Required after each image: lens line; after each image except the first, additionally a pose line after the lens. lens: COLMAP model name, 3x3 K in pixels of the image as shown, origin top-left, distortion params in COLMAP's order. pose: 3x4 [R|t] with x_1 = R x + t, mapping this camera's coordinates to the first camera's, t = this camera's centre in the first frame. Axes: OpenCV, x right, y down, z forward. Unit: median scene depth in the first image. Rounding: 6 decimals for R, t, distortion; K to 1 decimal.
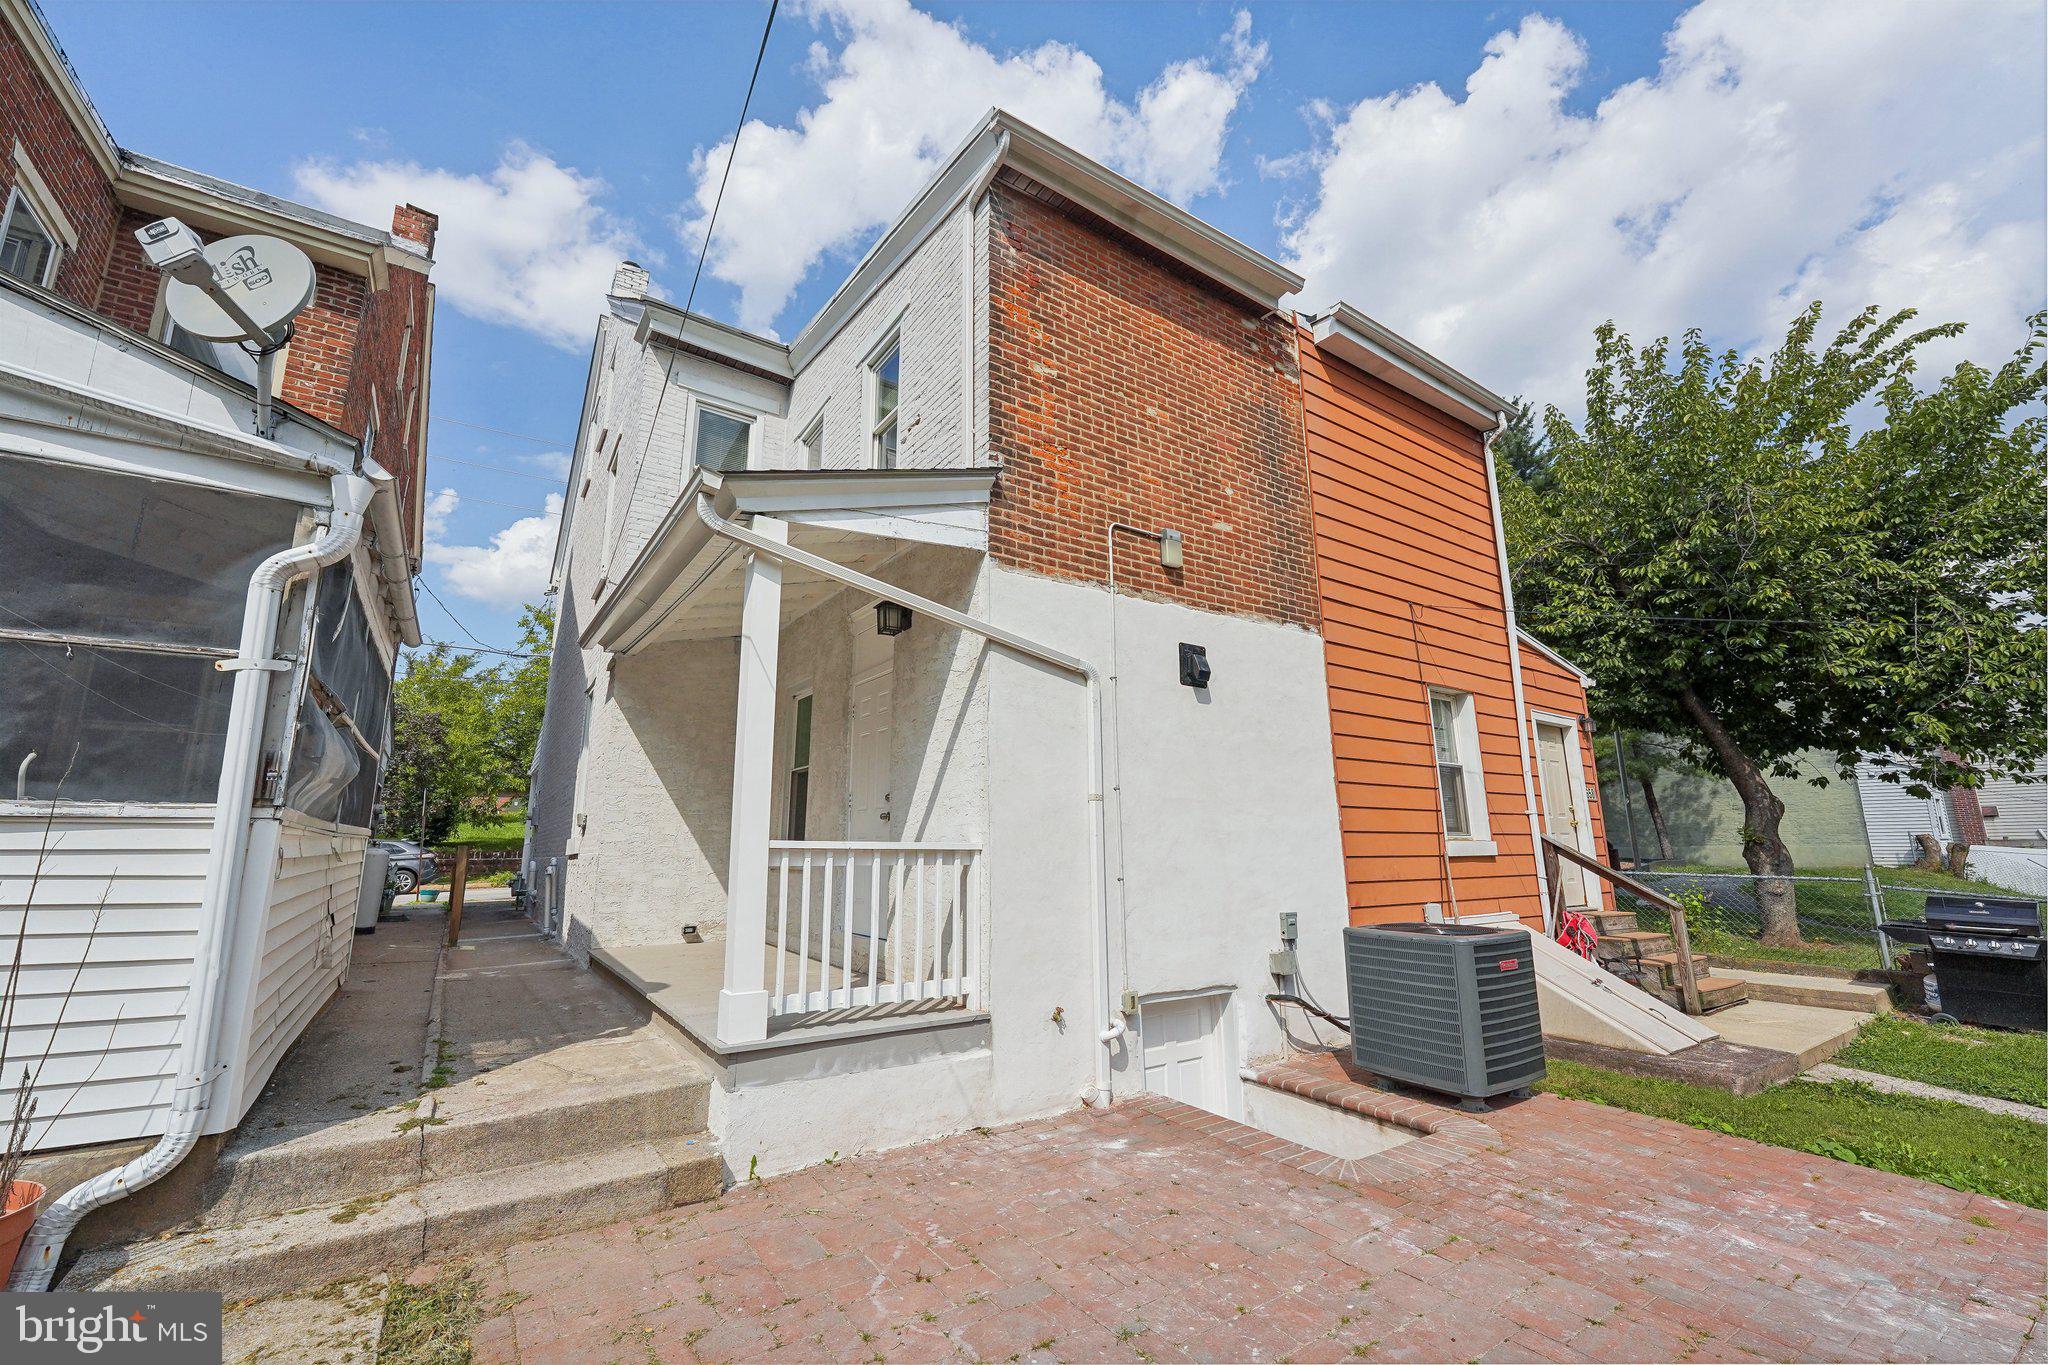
lens RADIAL K [[831.5, 0, 1010.4], [0, 831.5, 682.8], [0, 0, 1]] dist [0.001158, 0.000667]
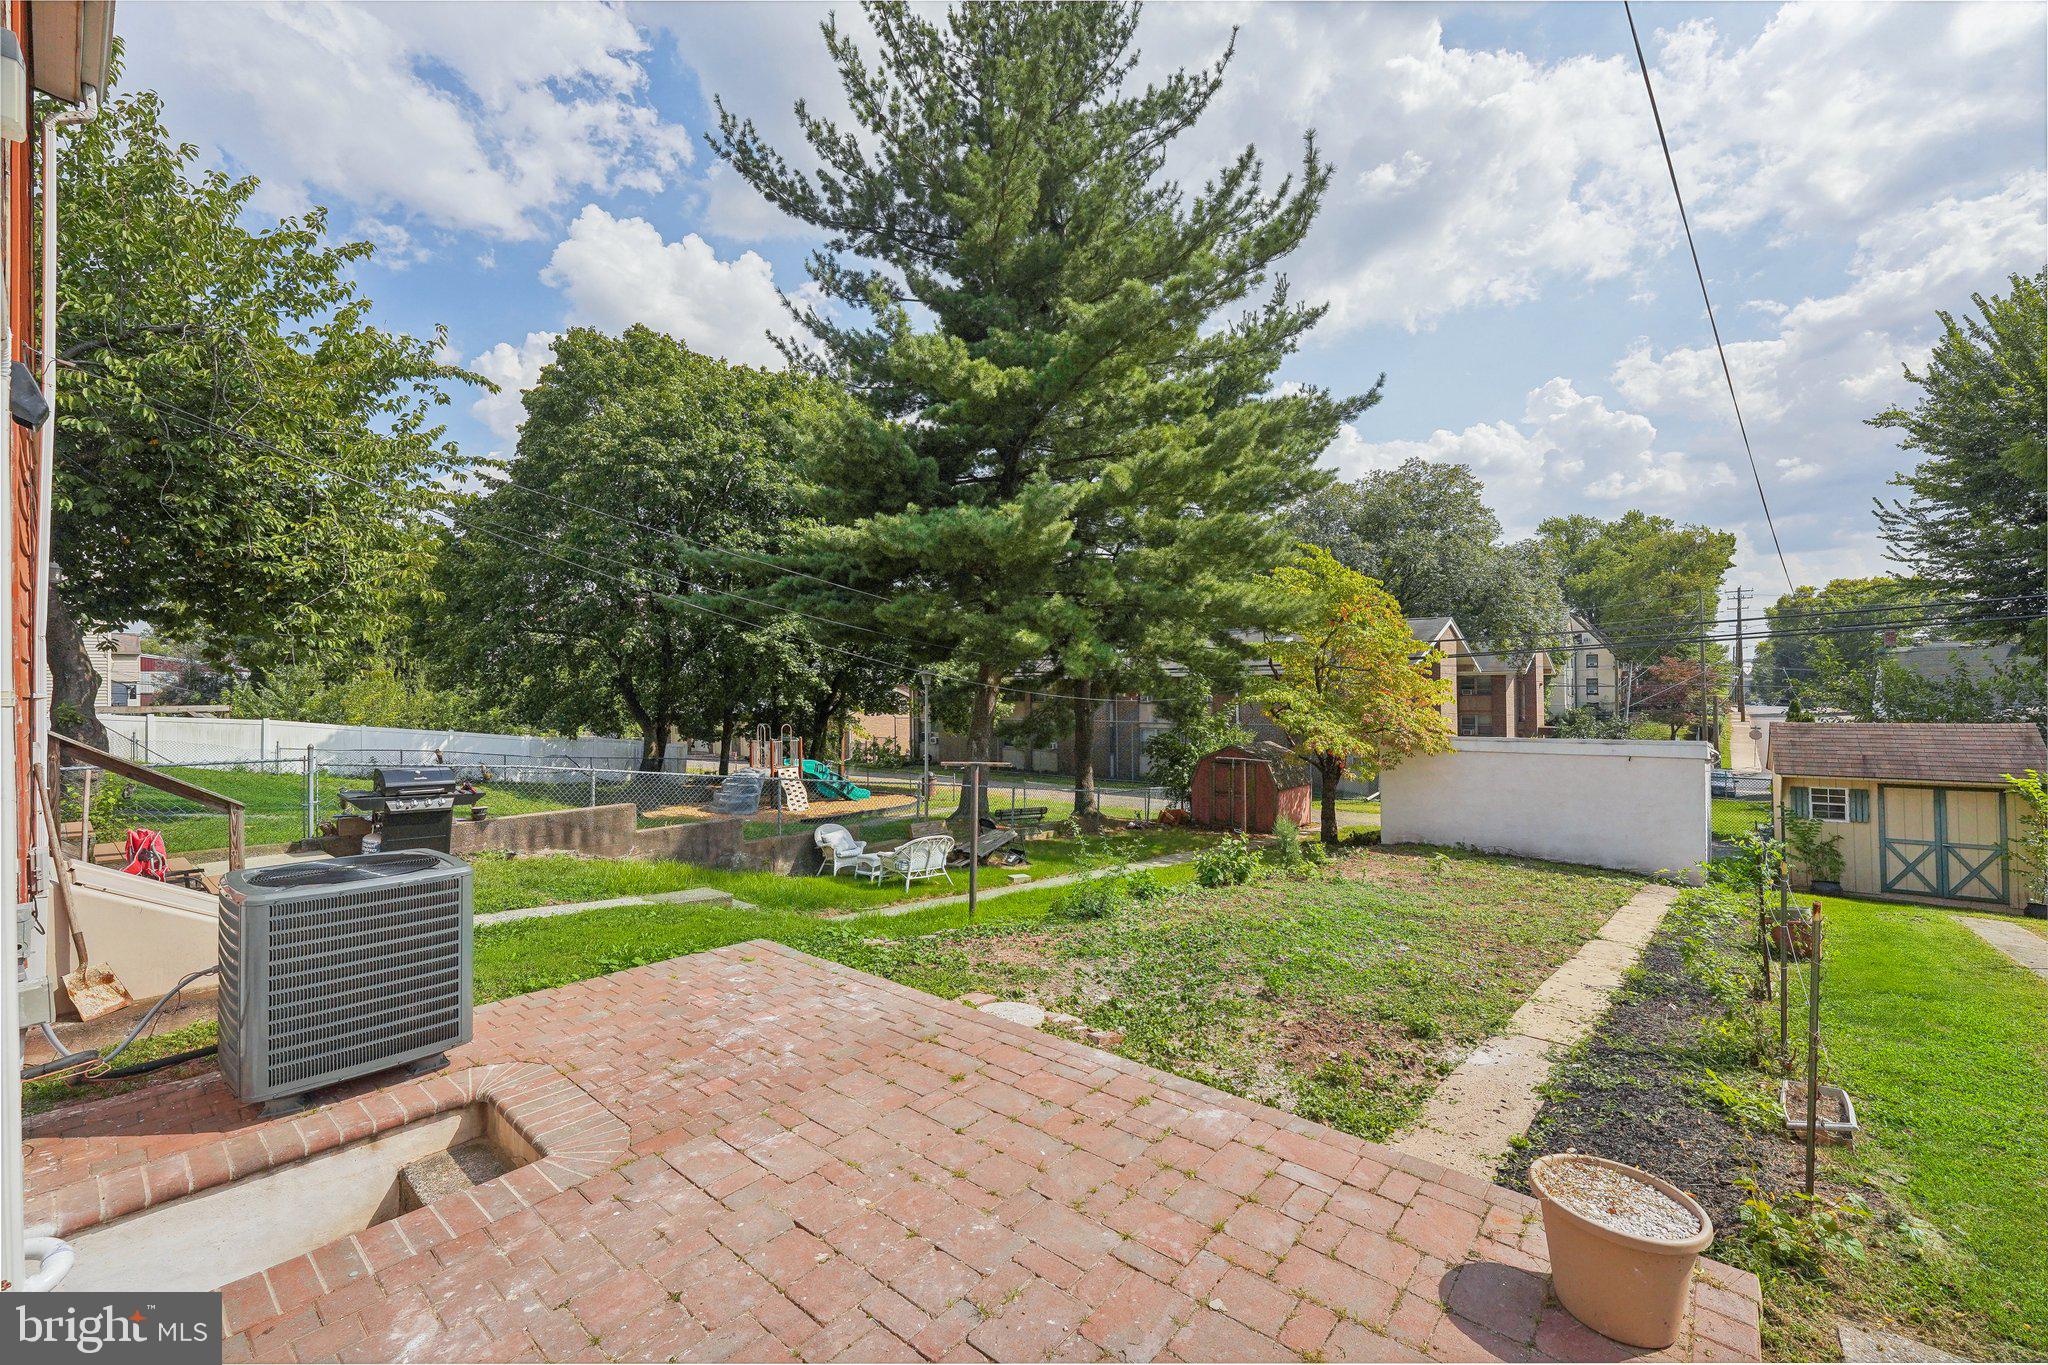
lens RADIAL K [[831.5, 0, 1011.2], [0, 831.5, 688.6], [0, 0, 1]] dist [0.001158, 0.000667]
pose [[-0.285831, 0.008951, 0.958238, -0.495473], [-0.181959, 0.981257, -0.063442, 0.096024], [-0.940846, -0.192493, -0.278845, 0.875965]]
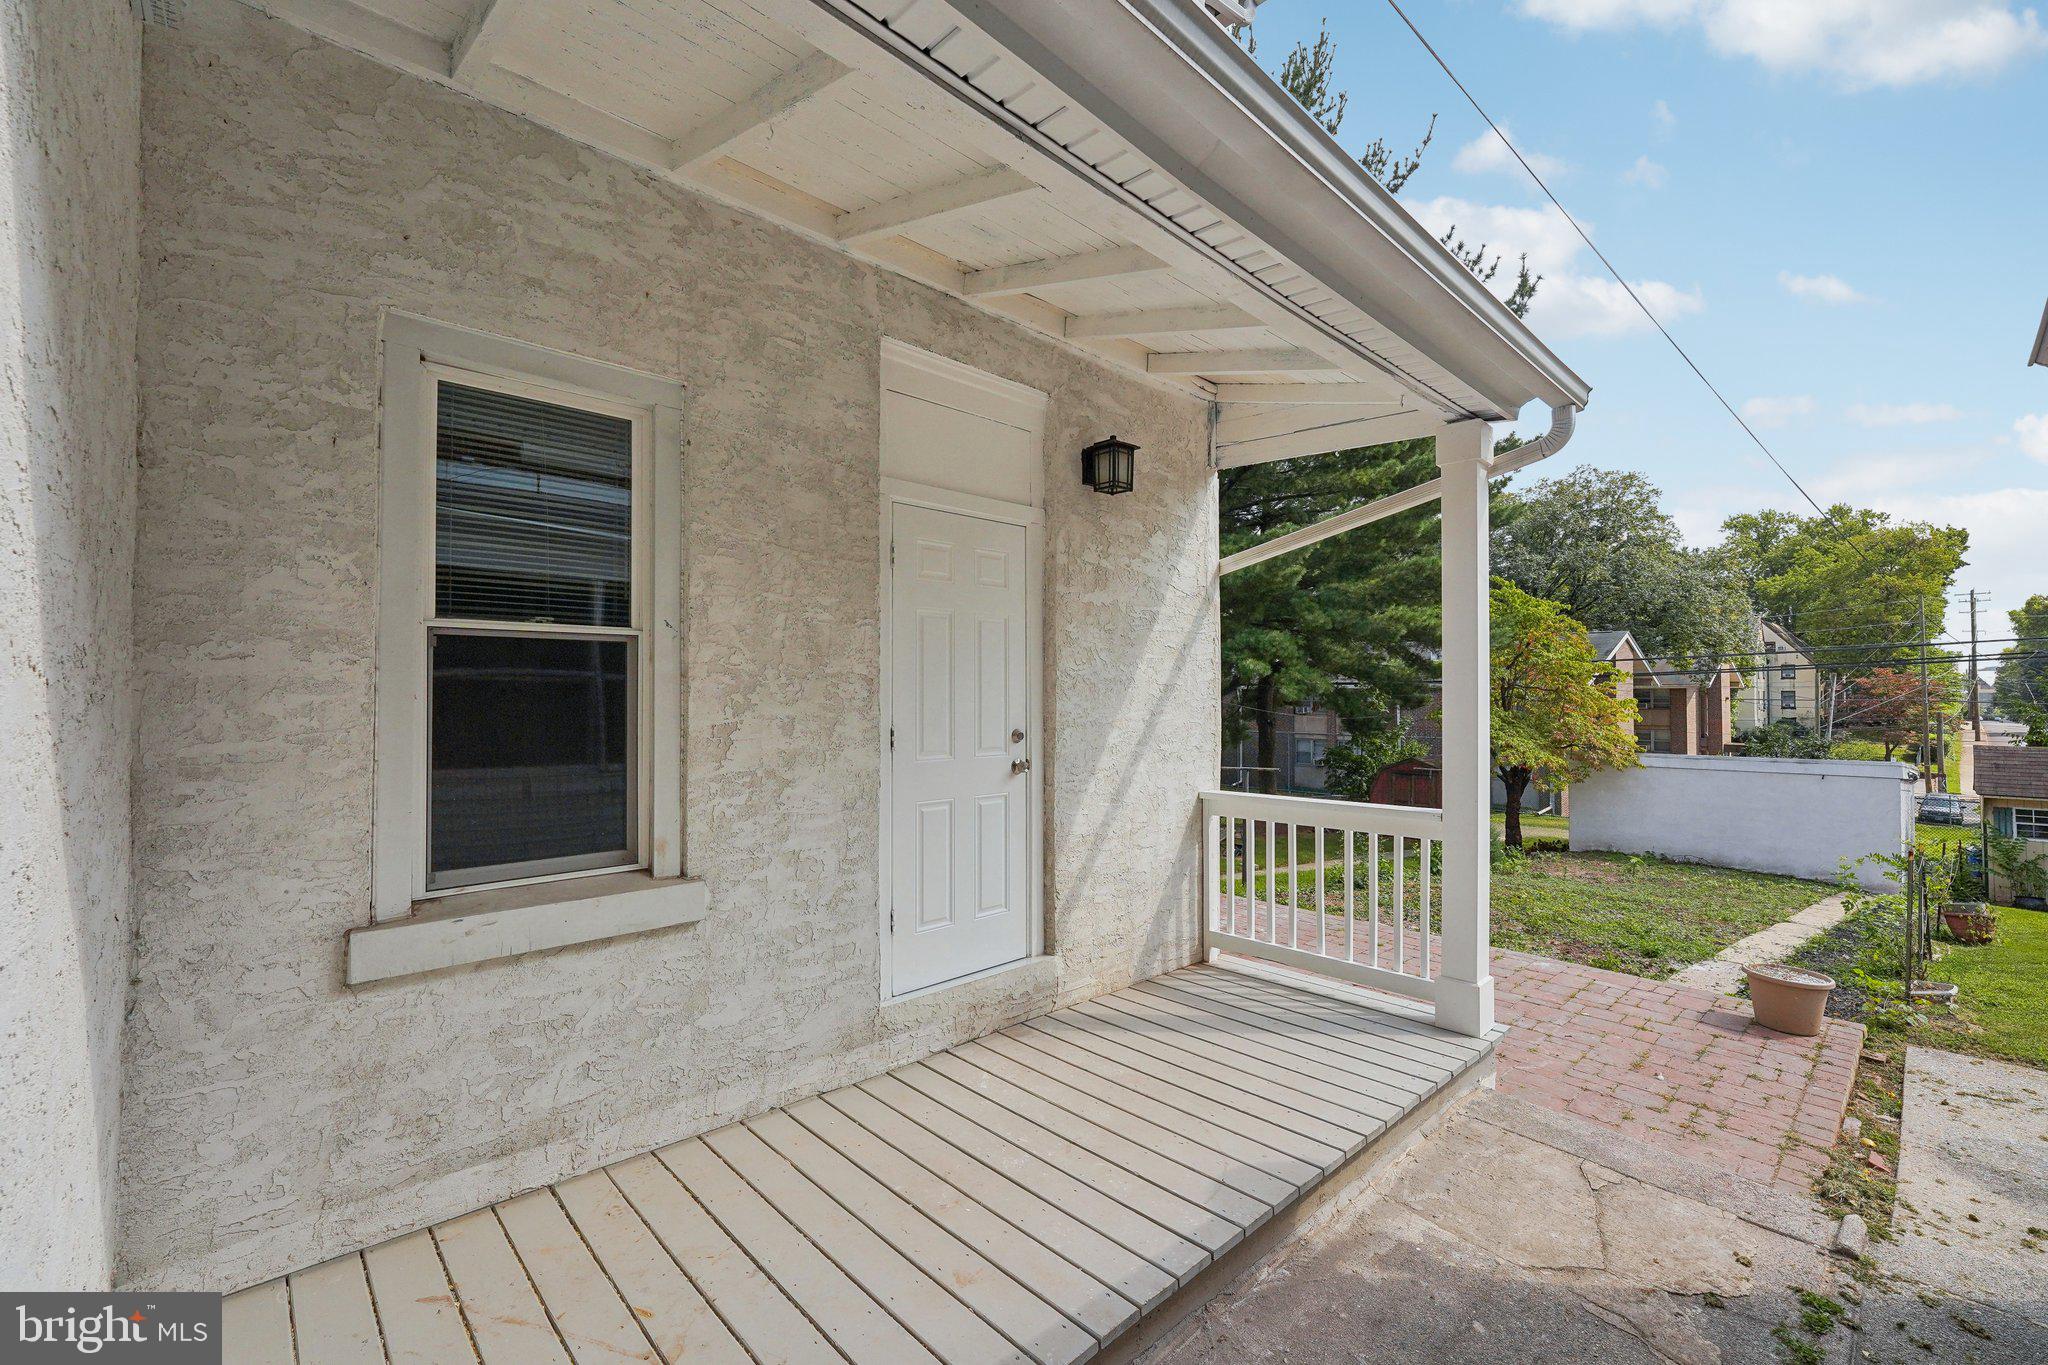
lens RADIAL K [[831.5, 0, 1030.9], [0, 831.5, 685.9], [0, 0, 1]] dist [0.001158, 0.000667]
pose [[-0.160941, 0.016950, 0.986818, -1.125393], [-0.198286, 0.978911, -0.049153, 0.198881], [-0.966840, -0.203584, -0.154186, 1.641698]]
